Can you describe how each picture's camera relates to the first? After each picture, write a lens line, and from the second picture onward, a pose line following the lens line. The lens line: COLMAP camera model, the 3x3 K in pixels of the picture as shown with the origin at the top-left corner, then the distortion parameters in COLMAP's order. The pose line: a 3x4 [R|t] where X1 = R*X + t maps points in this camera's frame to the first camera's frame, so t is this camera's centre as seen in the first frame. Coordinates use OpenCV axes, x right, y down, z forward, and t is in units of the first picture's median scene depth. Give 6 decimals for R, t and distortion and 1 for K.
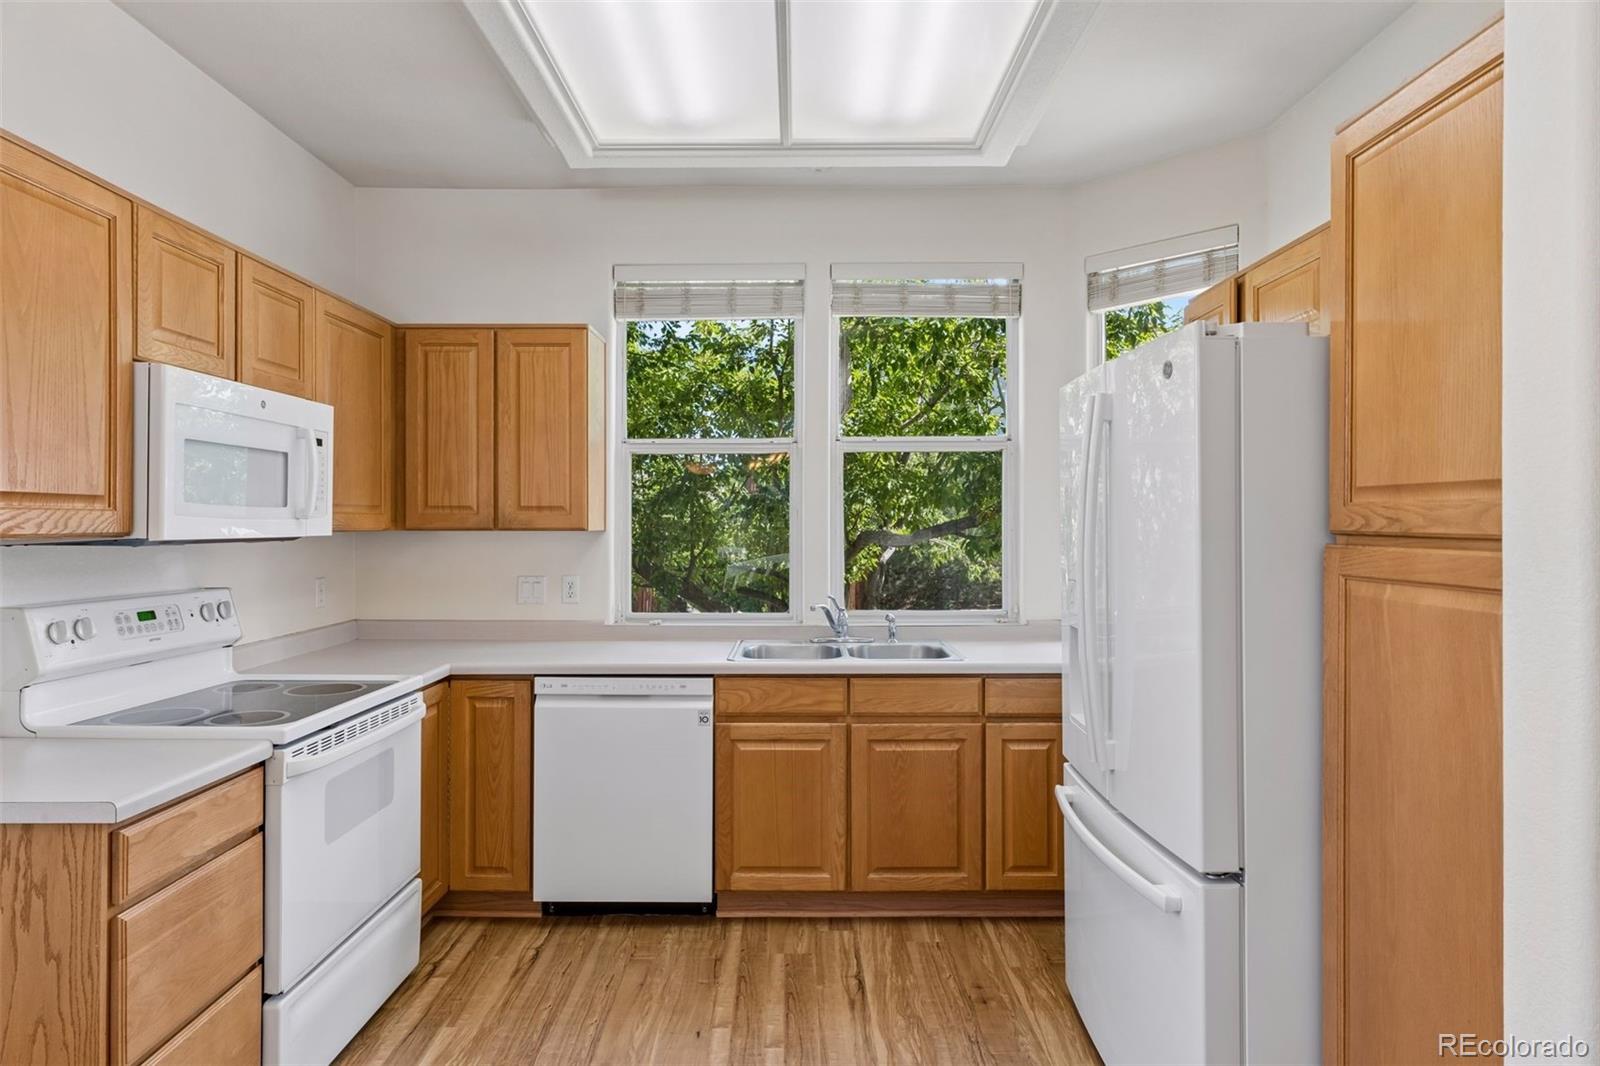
lens RADIAL K [[921.8, 0, 796.0], [0, 921.8, 529.8], [0, 0, 1]] dist [-0.001726, 0.000074]
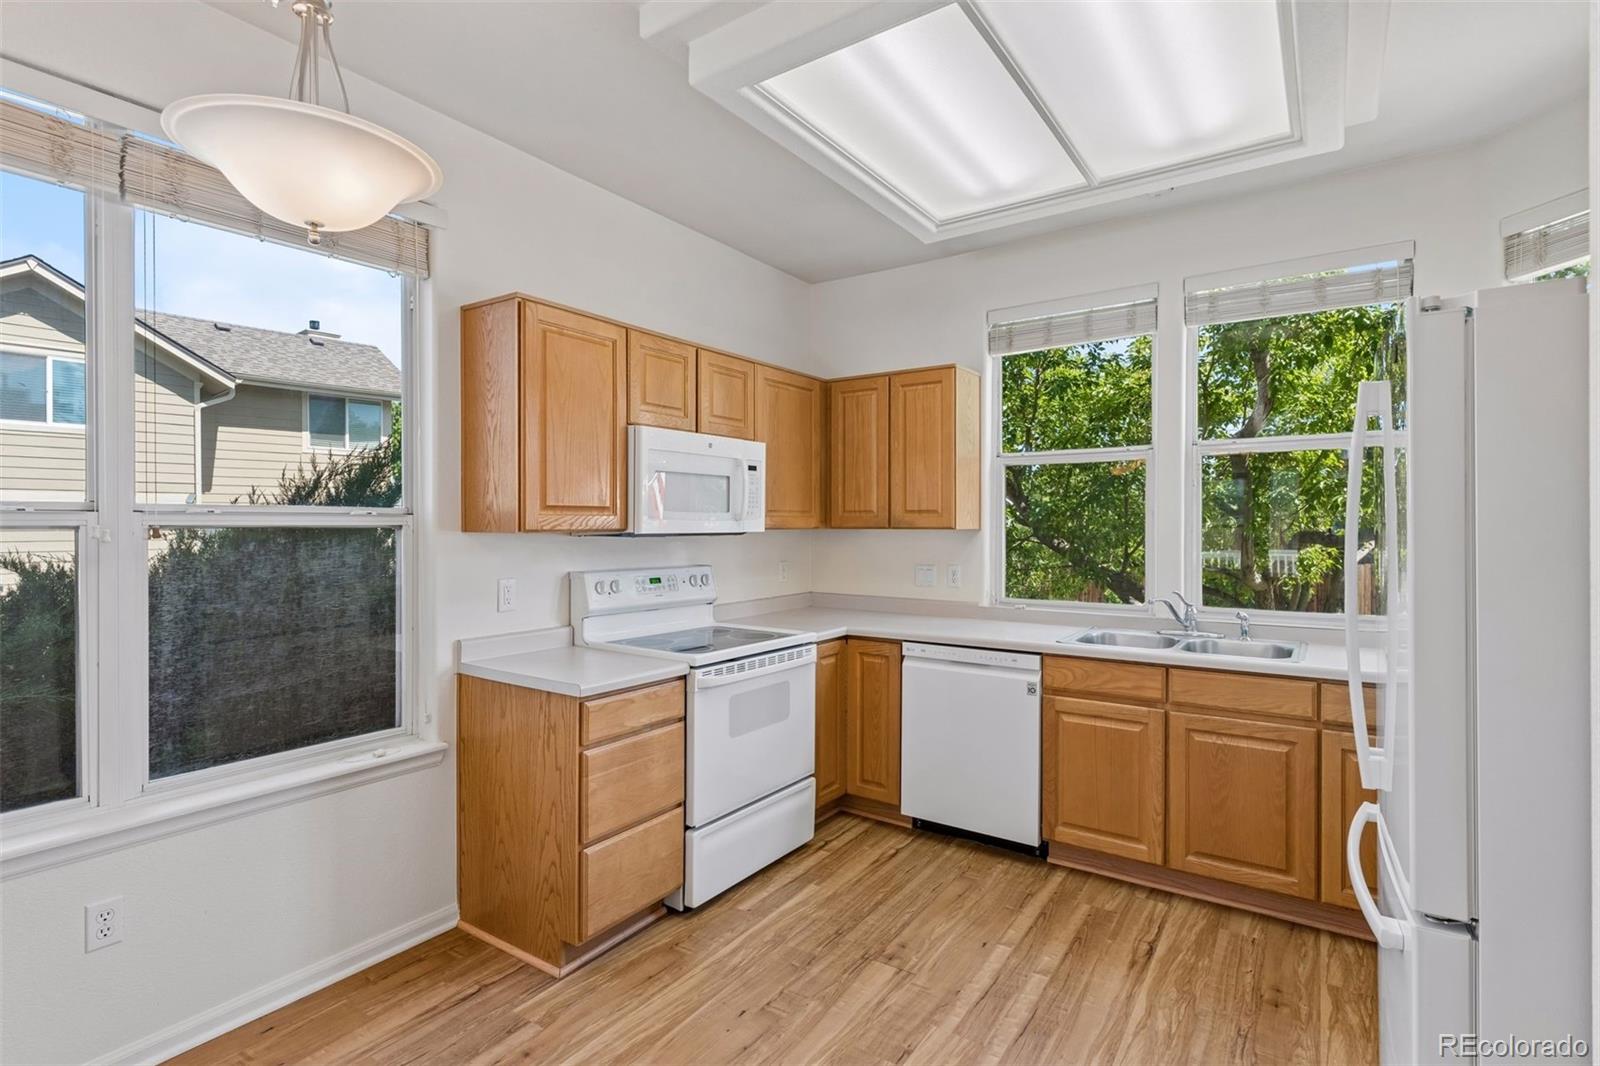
lens RADIAL K [[770.8, 0, 800.0], [0, 770.8, 533.0], [0, 0, 1]] dist [-0.000419, 0.000362]
pose [[0.824858, 0.006801, -0.565299, 0.211834], [-0.003844, 0.999972, 0.006421, 0.000178], [0.565327, -0.003123, 0.824861, 0.022666]]
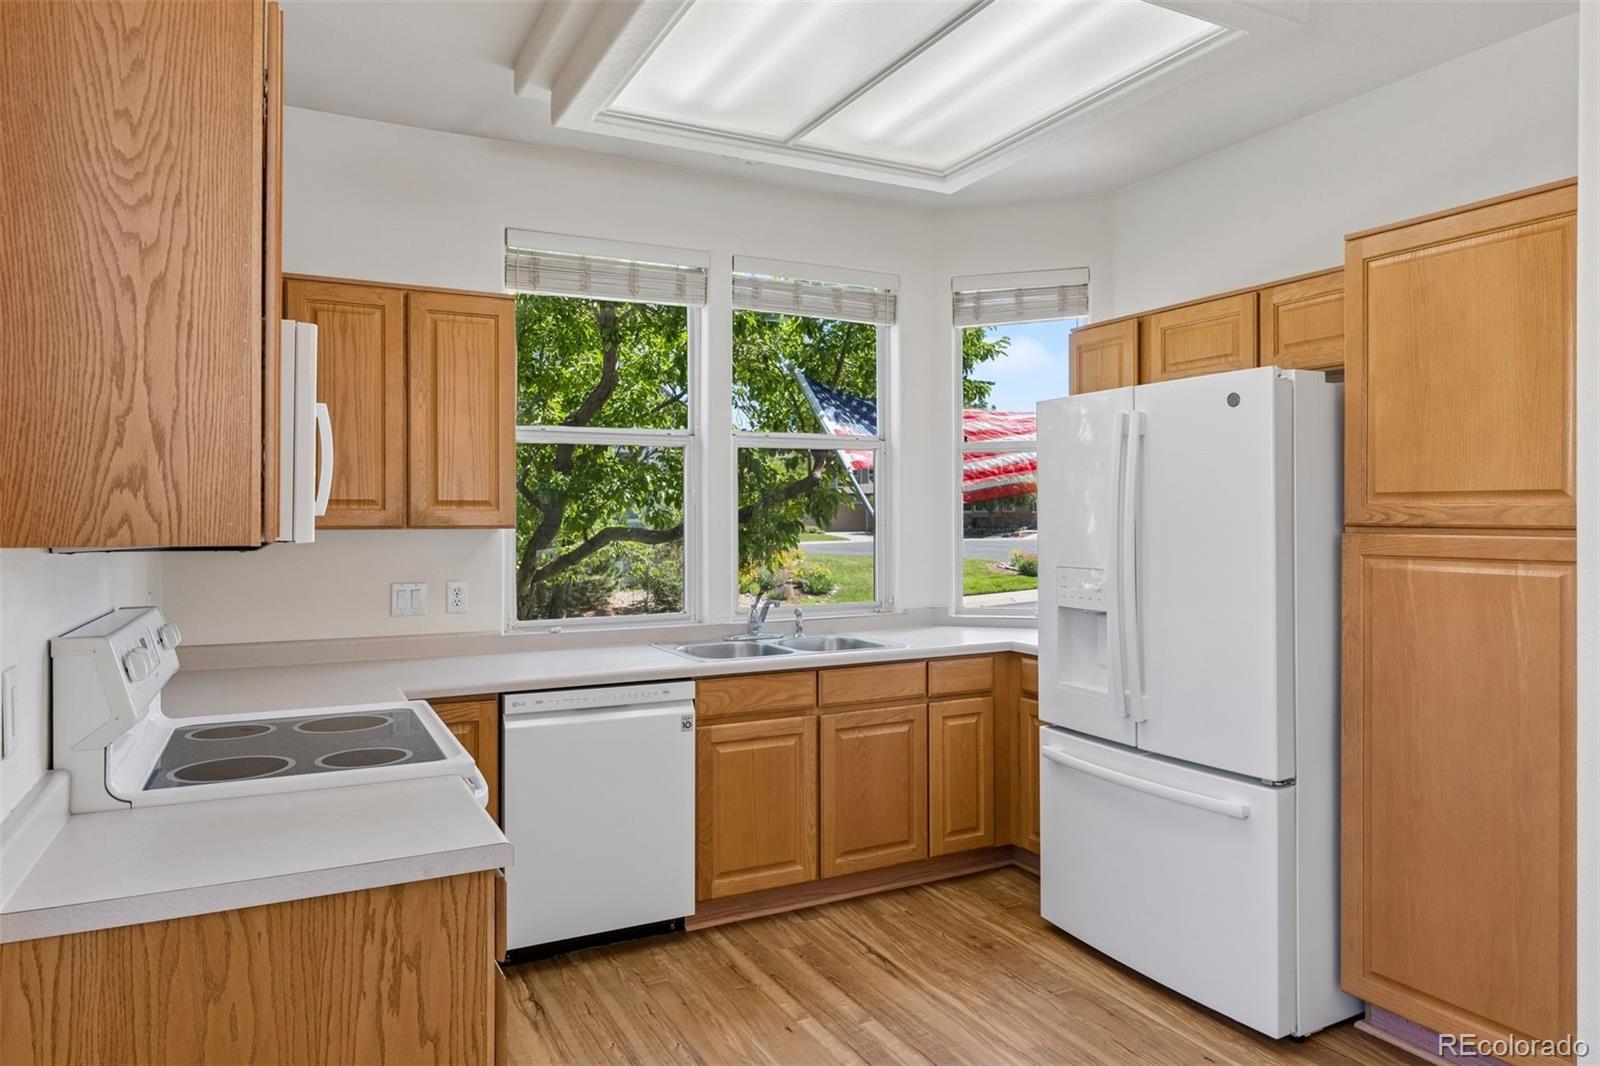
lens RADIAL K [[1015.4, 0, 800.8], [0, 1015.4, 523.2], [0, 0, 1]] dist [-0.003851, -0.000095]
pose [[0.886821, -0.005028, 0.462086, -0.483754], [0.006209, 0.999980, -0.001034, -0.001656], [-0.462072, 0.003786, 0.886834, 0.010369]]
